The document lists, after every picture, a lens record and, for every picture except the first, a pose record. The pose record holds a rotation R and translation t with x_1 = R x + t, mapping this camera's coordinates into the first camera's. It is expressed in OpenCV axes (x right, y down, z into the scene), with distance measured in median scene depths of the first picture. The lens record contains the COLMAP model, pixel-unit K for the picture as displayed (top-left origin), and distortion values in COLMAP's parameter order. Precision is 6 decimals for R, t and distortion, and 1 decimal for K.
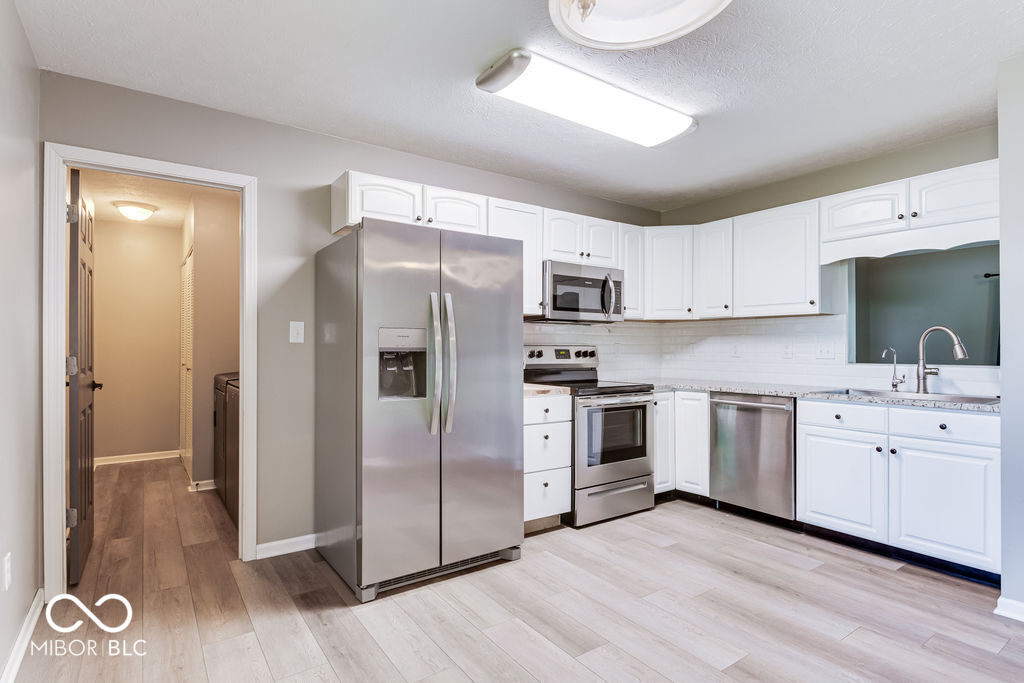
lens RADIAL K [[519.3, 0, 501.6], [0, 519.3, 345.2], [0, 0, 1]] dist [0.000389, -0.000209]
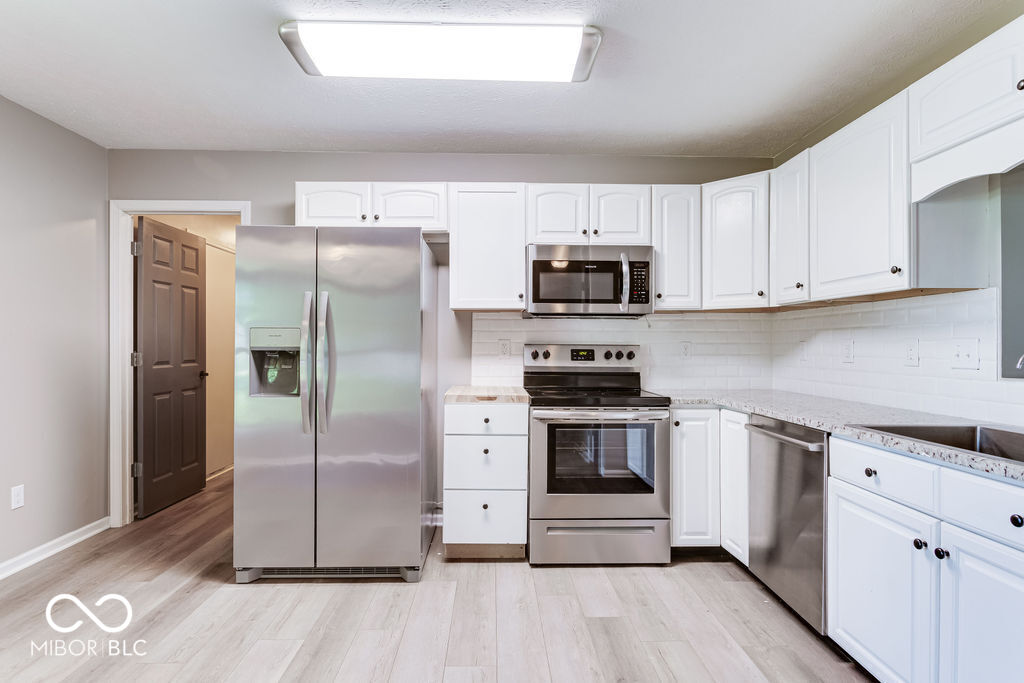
lens RADIAL K [[519.3, 0, 501.6], [0, 519.3, 345.2], [0, 0, 1]] dist [0.000389, -0.000209]
pose [[0.837039, 0.000751, -0.547143, 0.554496], [0.000188, 0.999999, 0.001661, 0.000136], [0.547144, -0.001493, 0.837037, 0.281689]]
